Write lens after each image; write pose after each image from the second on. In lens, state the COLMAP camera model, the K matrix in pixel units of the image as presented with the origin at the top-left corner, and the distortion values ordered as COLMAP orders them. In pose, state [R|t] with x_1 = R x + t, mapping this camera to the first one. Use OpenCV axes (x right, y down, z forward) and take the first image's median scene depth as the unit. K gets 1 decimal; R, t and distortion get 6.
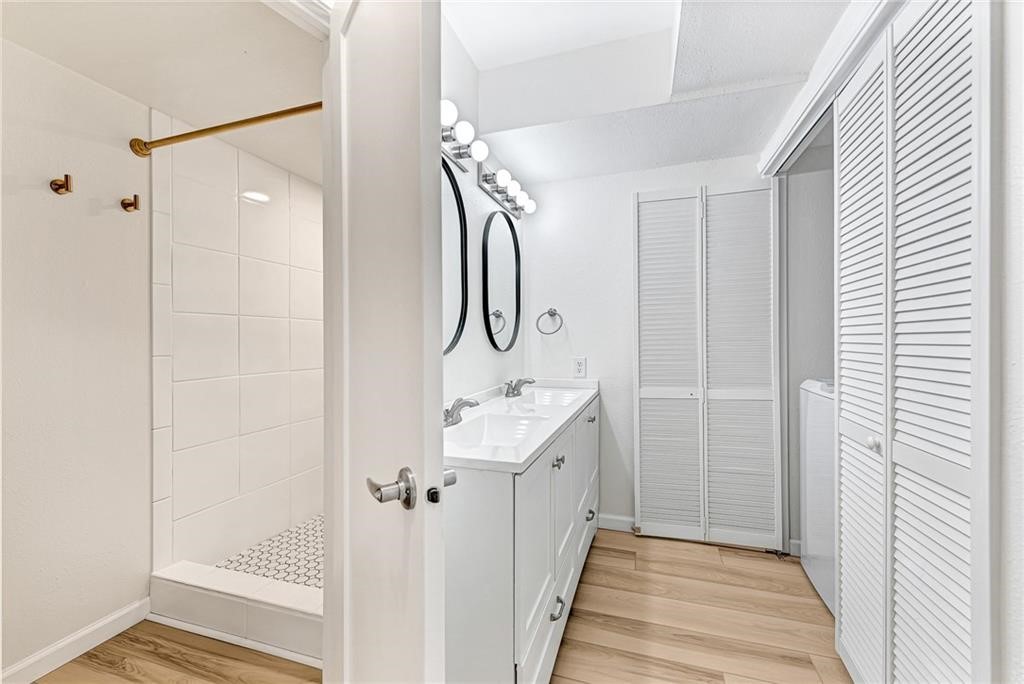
lens RADIAL K [[401.1, 0, 511.9], [0, 401.1, 340.3], [0, 0, 1]] dist [0.009989, -0.000664]
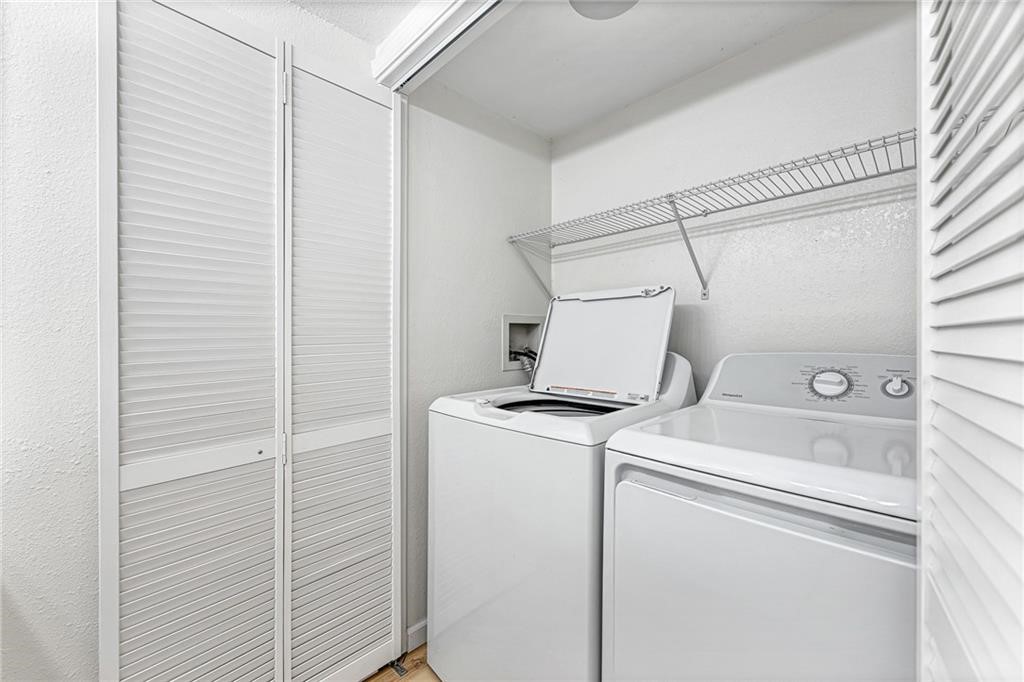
lens RADIAL K [[401.1, 0, 511.9], [0, 401.1, 339.3], [0, 0, 1]] dist [0.009989, -0.000664]
pose [[0.477361, 0.009428, 0.878657, 0.162419], [0.012040, 0.999778, -0.017269, 0.007393], [-0.878625, 0.018822, 0.477142, 0.507509]]
